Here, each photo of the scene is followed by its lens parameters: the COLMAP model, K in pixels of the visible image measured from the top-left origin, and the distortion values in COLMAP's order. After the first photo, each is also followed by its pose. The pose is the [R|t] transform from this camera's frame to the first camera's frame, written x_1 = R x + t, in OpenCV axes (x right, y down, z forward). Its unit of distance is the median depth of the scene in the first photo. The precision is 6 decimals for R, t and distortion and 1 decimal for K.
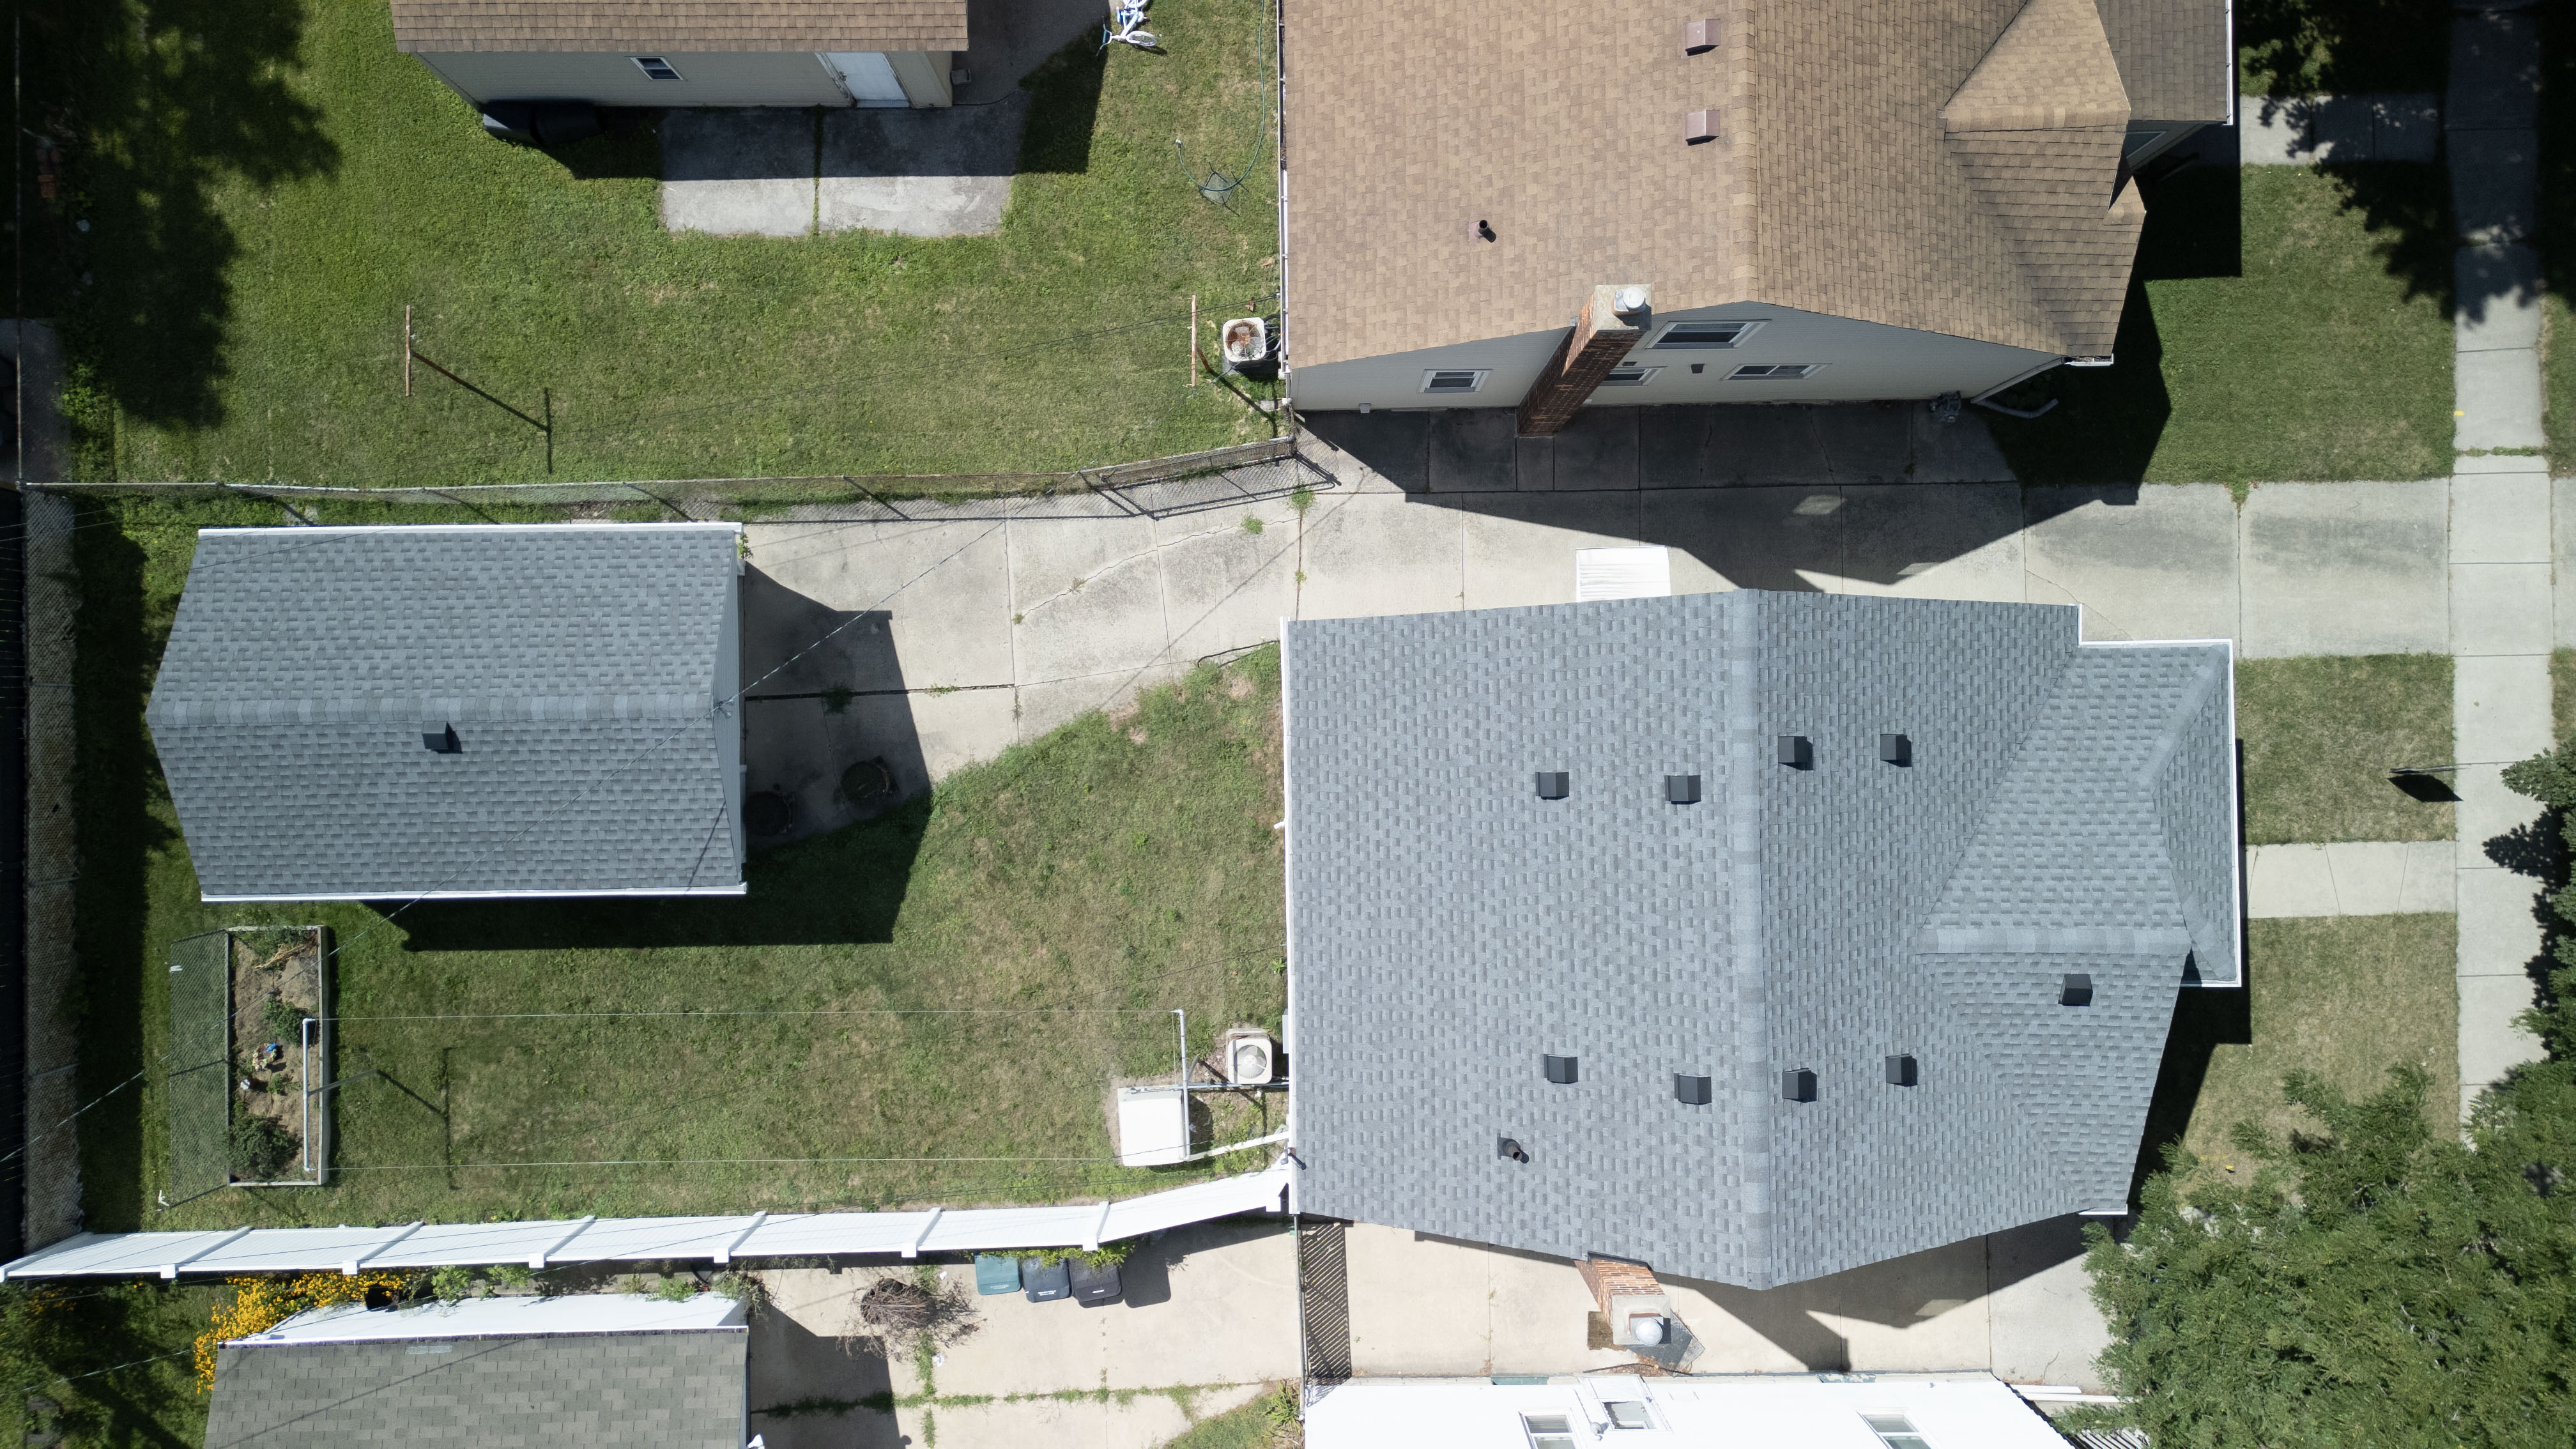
lens RADIAL K [[1789.2, 0, 1275.6], [0, 1789.2, 723.4], [0, 0, 1]] dist [0.088410, -0.090311]
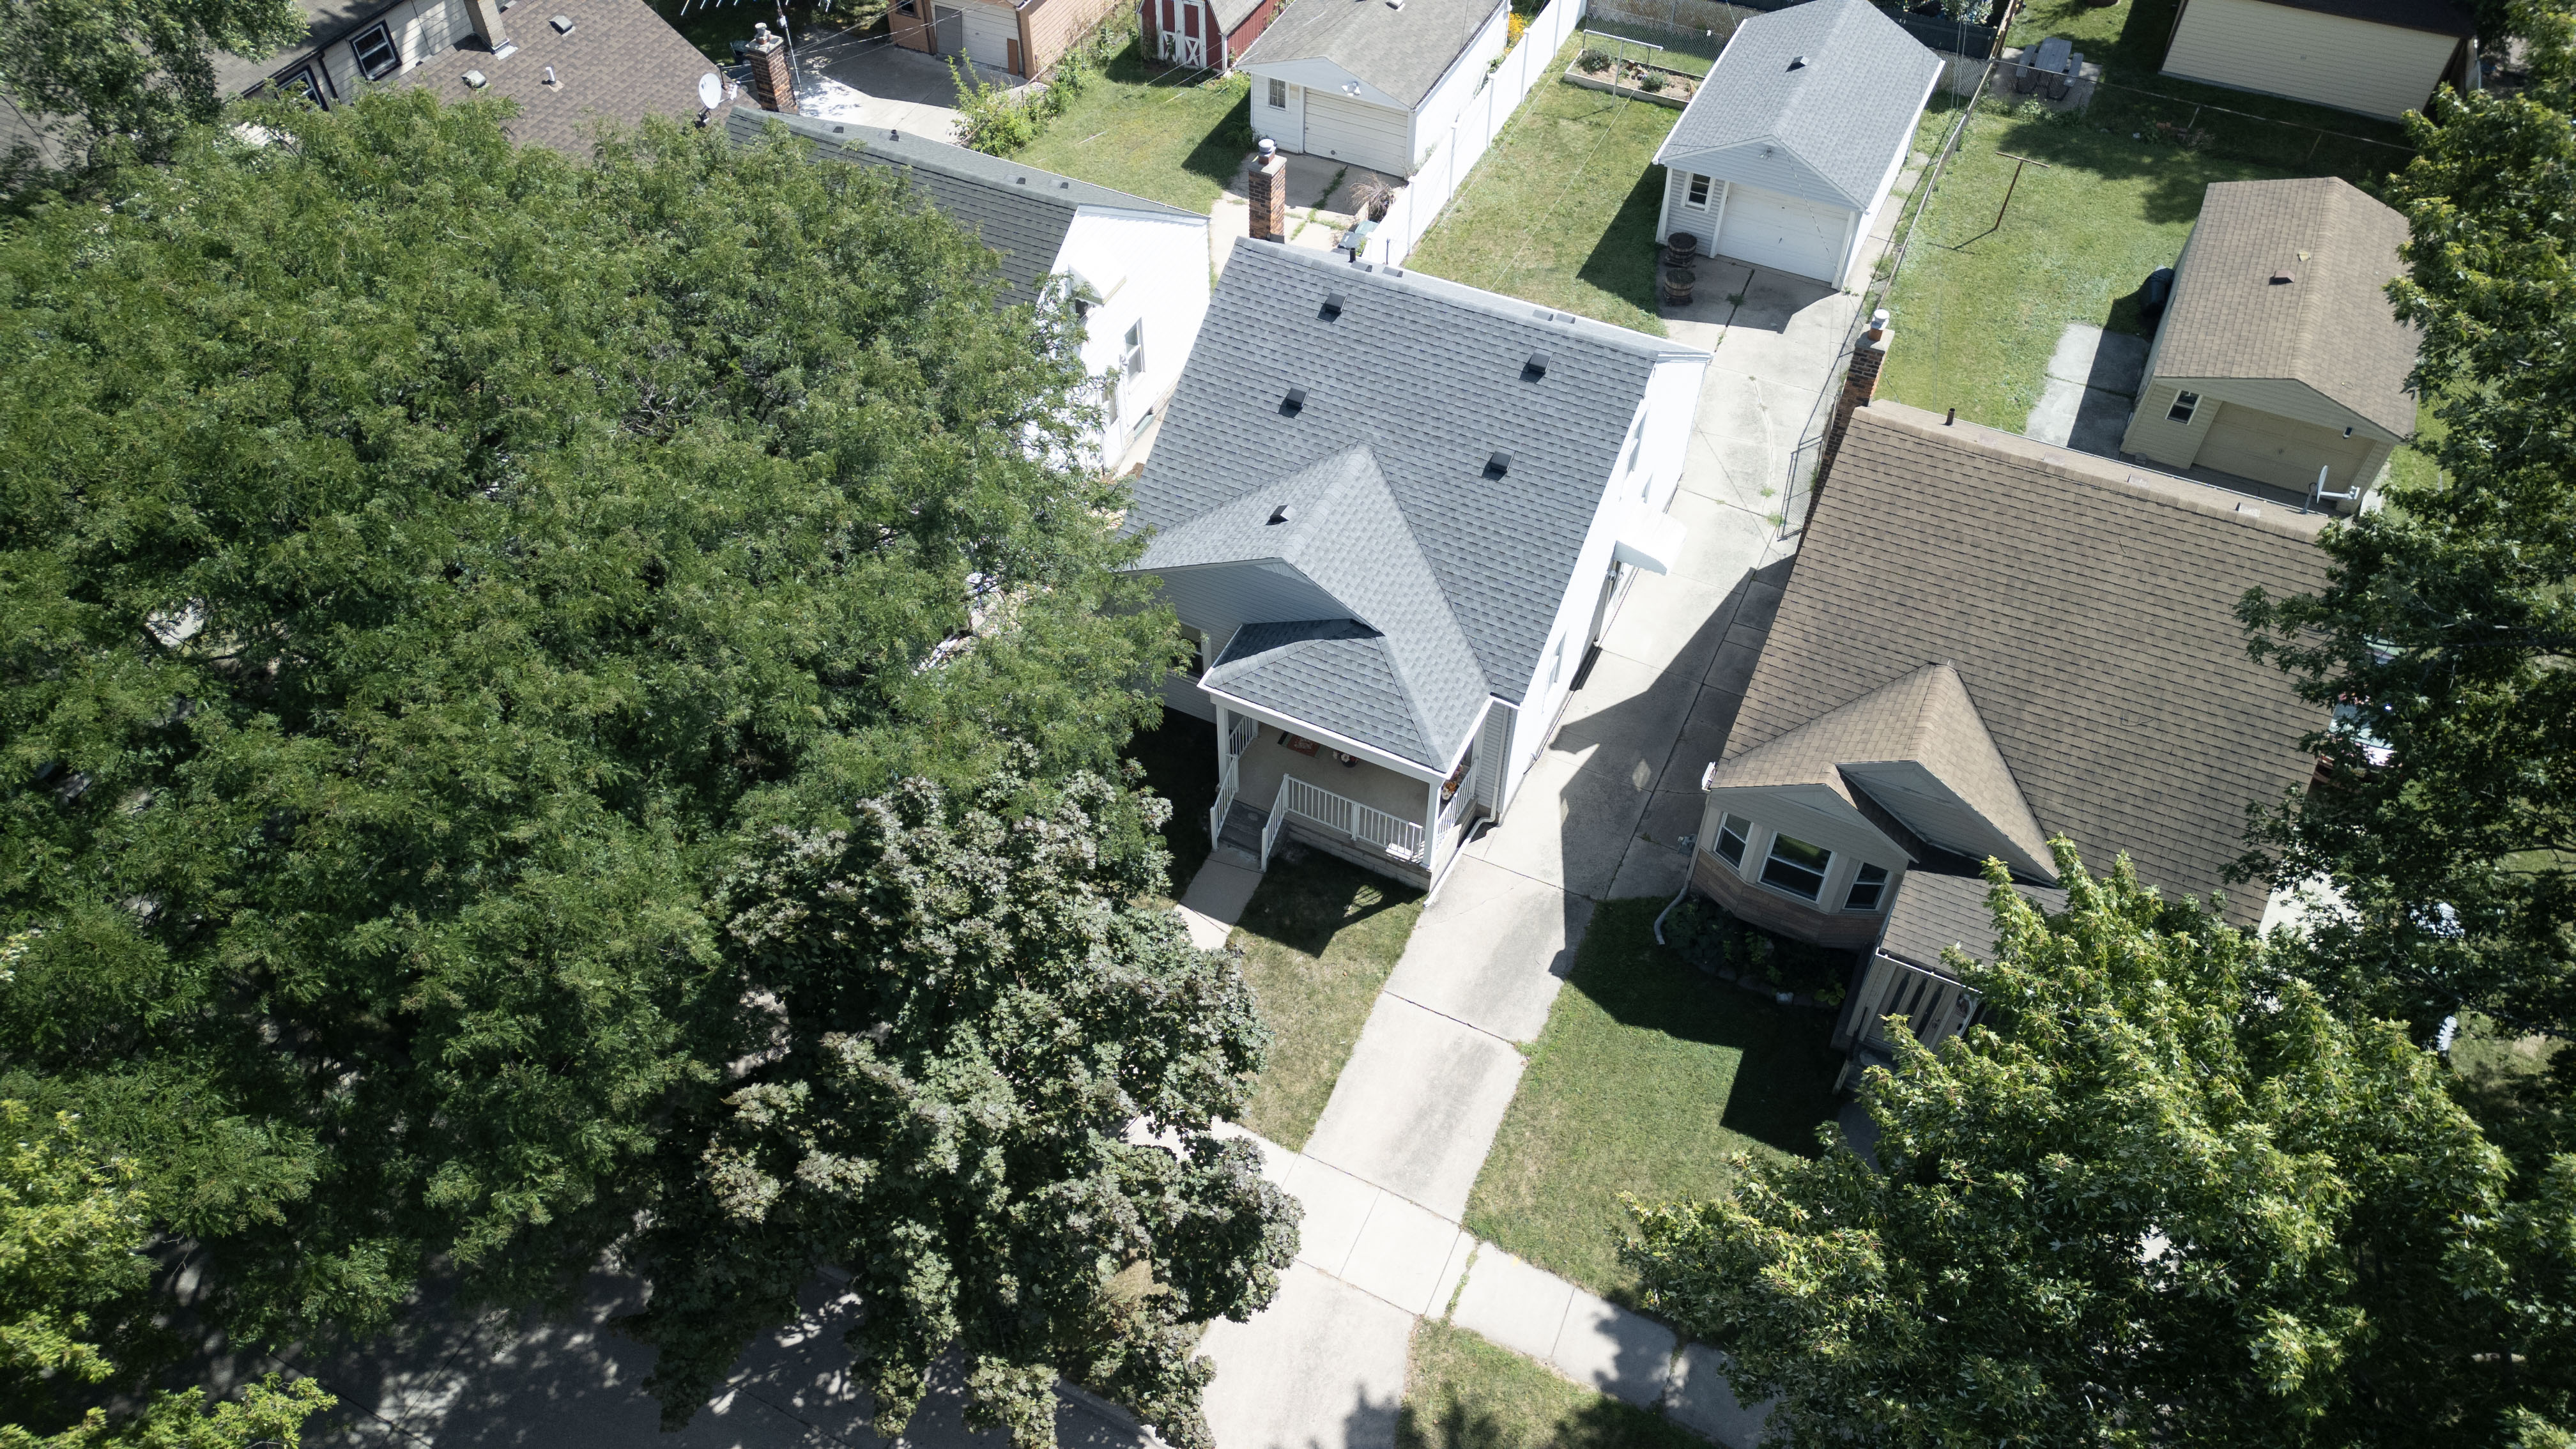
lens RADIAL K [[1775.8, 0, 1272.4], [0, 1775.8, 728.5], [0, 0, 1]] dist [0.078207, -0.082094]
pose [[-0.454749, 0.672466, -0.583945, 1.091685], [-0.890523, -0.333676, 0.309240, -0.258623], [0.013105, 0.660643, 0.750585, 0.078524]]
